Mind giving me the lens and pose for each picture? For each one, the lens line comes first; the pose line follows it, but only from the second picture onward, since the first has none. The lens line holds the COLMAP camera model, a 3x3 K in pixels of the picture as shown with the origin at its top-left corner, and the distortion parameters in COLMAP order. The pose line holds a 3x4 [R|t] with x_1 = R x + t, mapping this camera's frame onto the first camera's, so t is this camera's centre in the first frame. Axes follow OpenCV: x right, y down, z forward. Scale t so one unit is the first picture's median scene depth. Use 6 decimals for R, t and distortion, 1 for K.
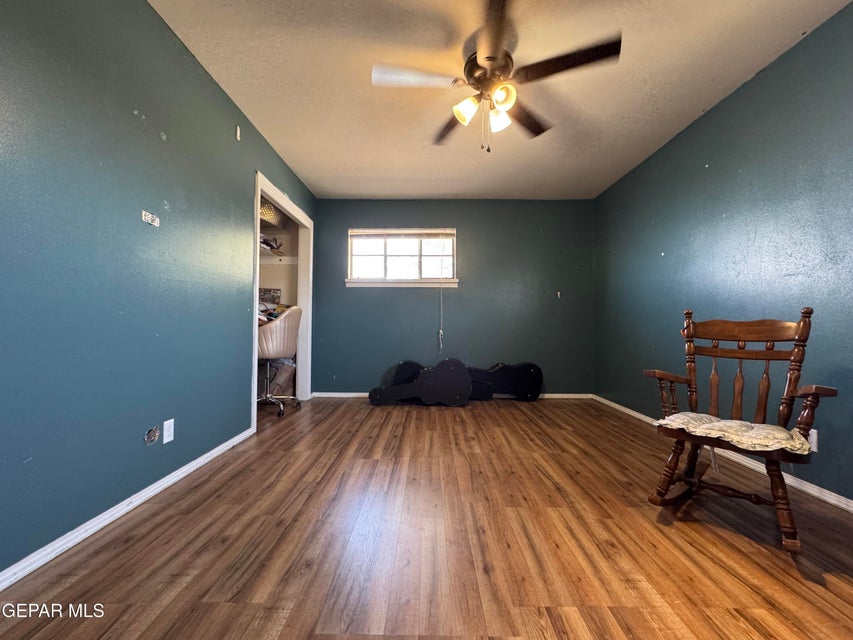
lens RADIAL K [[342.7, 0, 426.5], [0, 342.7, 320.0], [0, 0, 1]] dist [-0.002726, 0.000648]
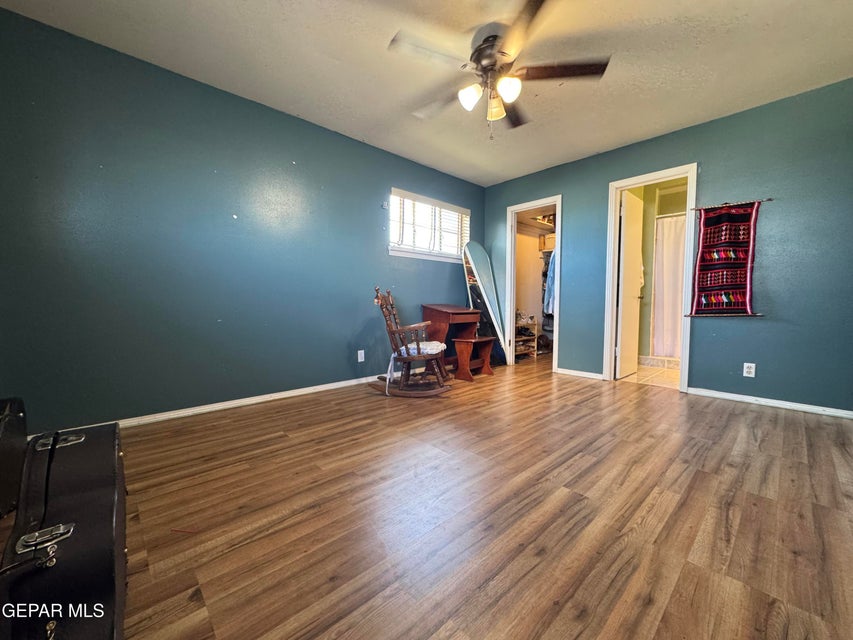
lens RADIAL K [[342.7, 0, 426.5], [0, 342.7, 320.0], [0, 0, 1]] dist [-0.002726, 0.000648]
pose [[-0.686161, -0.048839, 0.725808, -0.504211], [-0.021174, 0.998662, 0.047182, 0.041833], [-0.727141, 0.017006, -0.686277, 1.924249]]
